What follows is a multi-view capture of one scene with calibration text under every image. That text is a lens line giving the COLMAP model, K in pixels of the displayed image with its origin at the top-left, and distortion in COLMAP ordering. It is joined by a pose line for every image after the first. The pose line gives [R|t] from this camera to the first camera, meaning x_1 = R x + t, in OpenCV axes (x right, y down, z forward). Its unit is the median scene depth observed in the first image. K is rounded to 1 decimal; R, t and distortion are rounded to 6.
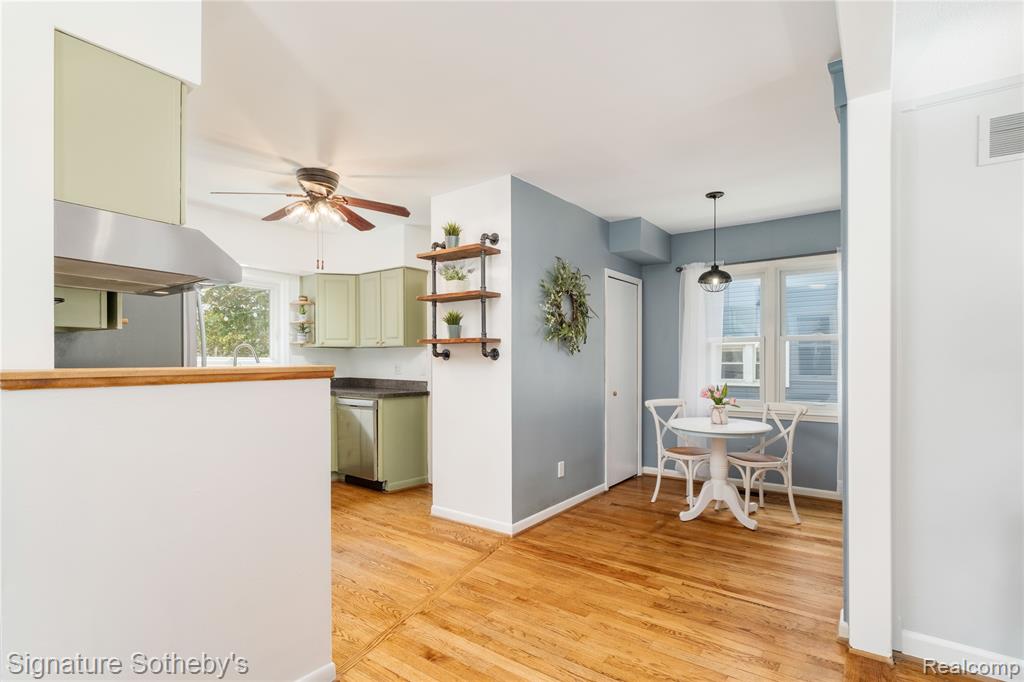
lens RADIAL K [[490.5, 0, 509.1], [0, 490.5, 372.1], [0, 0, 1]] dist [-0.000692, 0.000045]
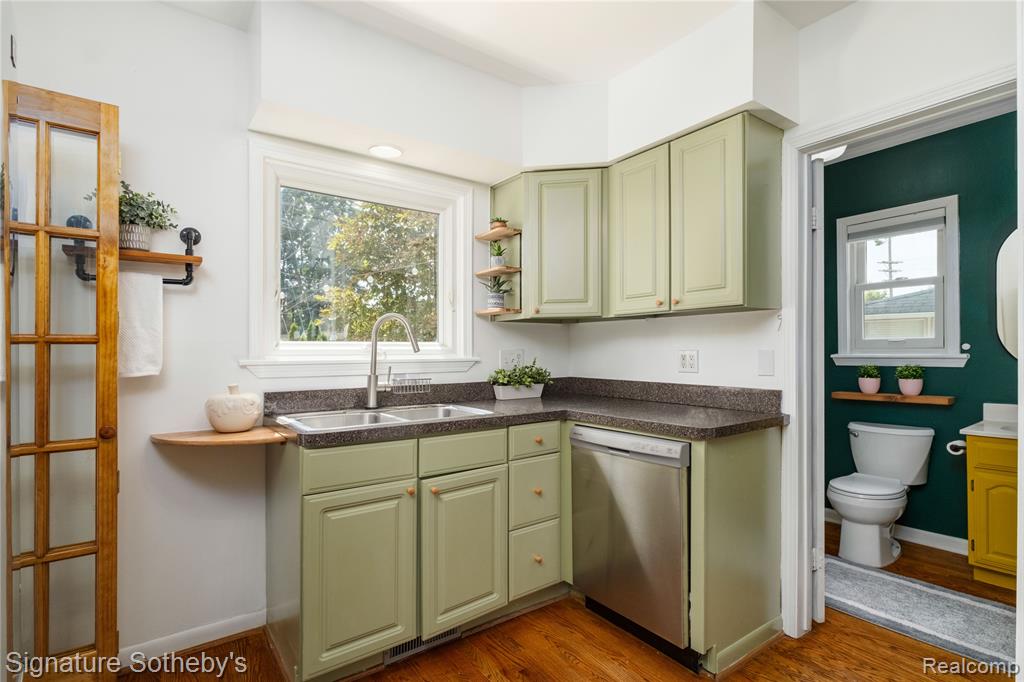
lens RADIAL K [[499.9, 0, 517.1], [0, 499.9, 349.4], [0, 0, 1]] dist [0.000048, 0.000045]
pose [[0.957981, -0.011876, -0.286586, -0.254062], [0.004003, 0.999599, -0.028041, -0.006370], [0.286804, 0.025716, 0.957644, 0.512942]]
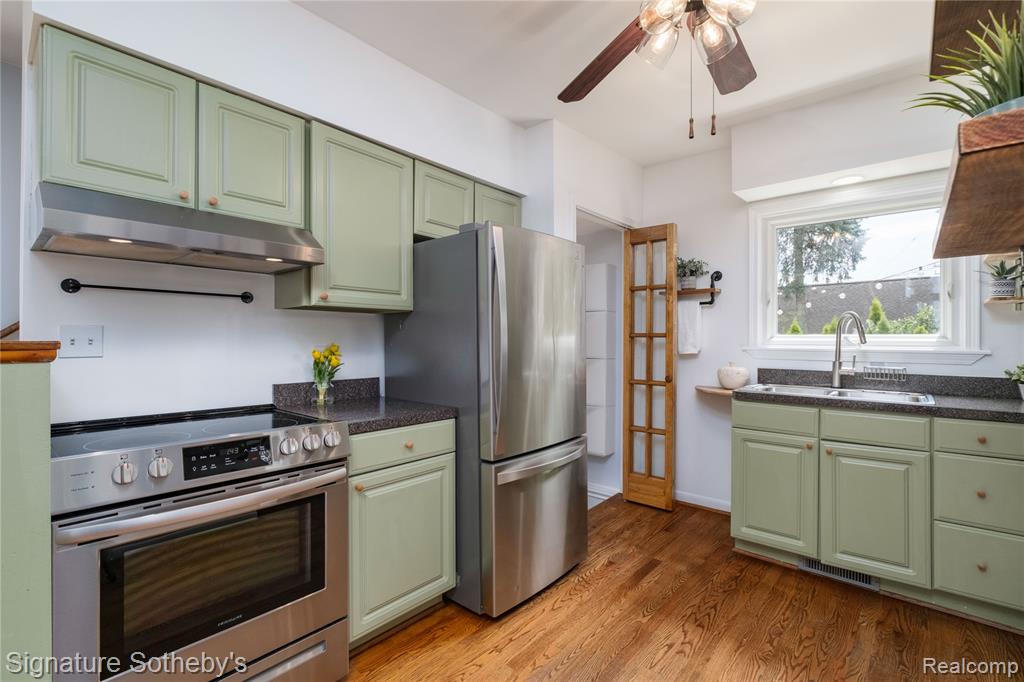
lens RADIAL K [[460.0, 0, 512.0], [0, 460.0, 341.0], [0, 0, 1]] dist [0.000221, 0.000041]
pose [[-0.074408, -0.006794, -0.997205, 0.030030], [-0.031178, 0.999504, -0.004484, -0.005624], [0.996740, 0.030757, -0.074583, 0.578162]]
